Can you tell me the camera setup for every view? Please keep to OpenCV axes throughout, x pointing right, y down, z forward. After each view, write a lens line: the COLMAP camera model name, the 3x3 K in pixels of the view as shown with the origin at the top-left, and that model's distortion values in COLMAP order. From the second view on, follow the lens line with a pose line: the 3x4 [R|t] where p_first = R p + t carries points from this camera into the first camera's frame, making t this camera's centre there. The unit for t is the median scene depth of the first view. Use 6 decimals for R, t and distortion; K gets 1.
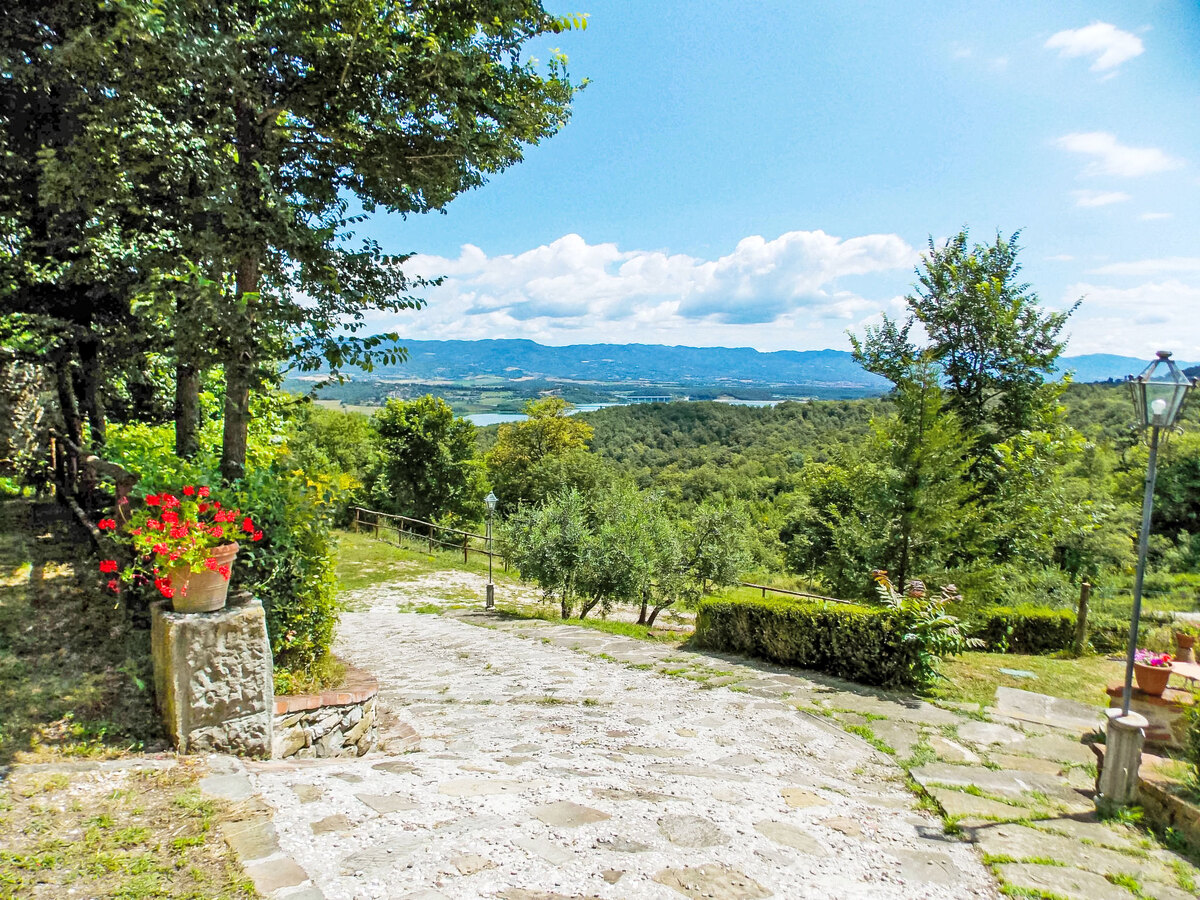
lens RADIAL K [[792.4, 0, 576.5], [0, 792.4, 449.0], [0, 0, 1]] dist [0.001570, 0.001115]
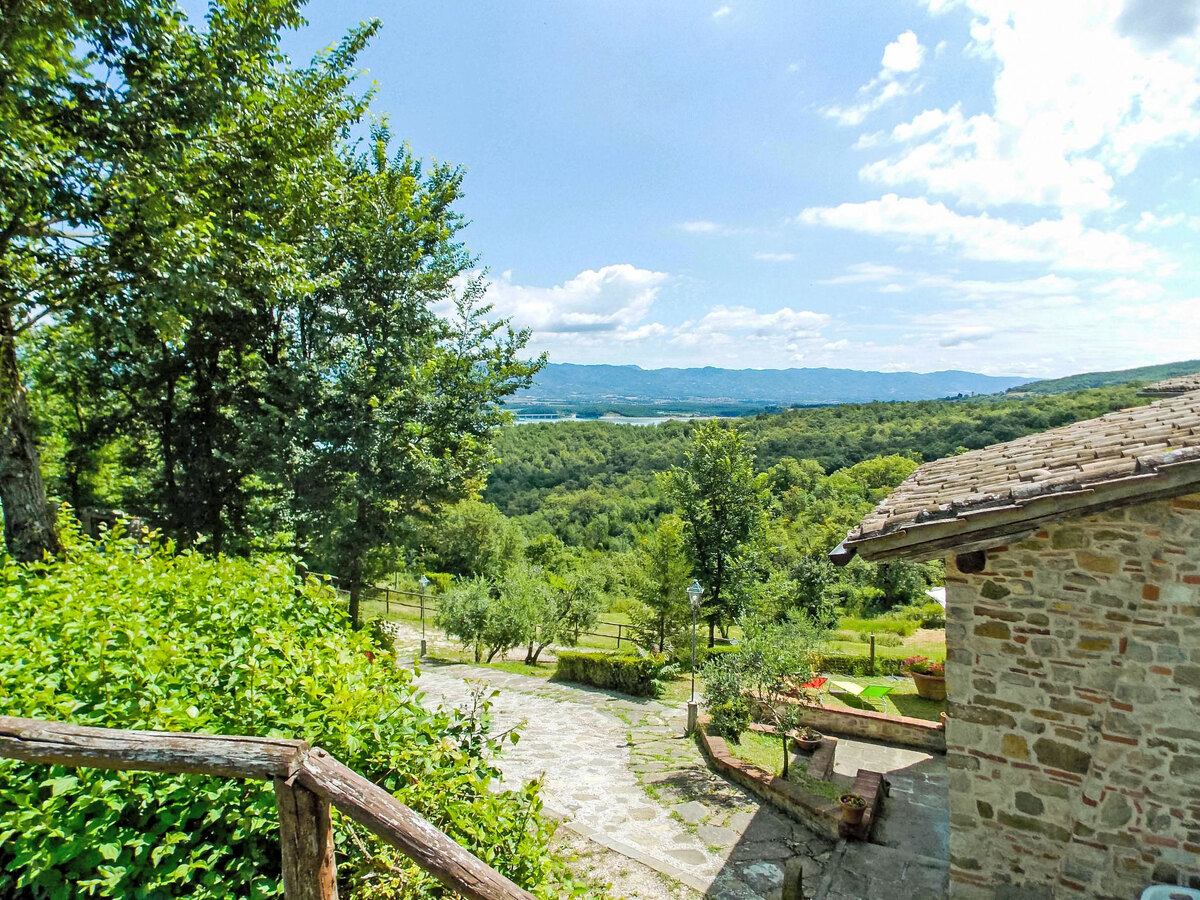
lens RADIAL K [[787.6, 0, 600.0], [0, 787.6, 450.0], [0, 0, 1]] dist [0.001782, 0.002766]
pose [[0.985328, -0.009990, 0.170381, -0.034593], [0.013974, 0.999656, -0.022201, -0.145737], [-0.170101, 0.024257, 0.985128, -0.501285]]
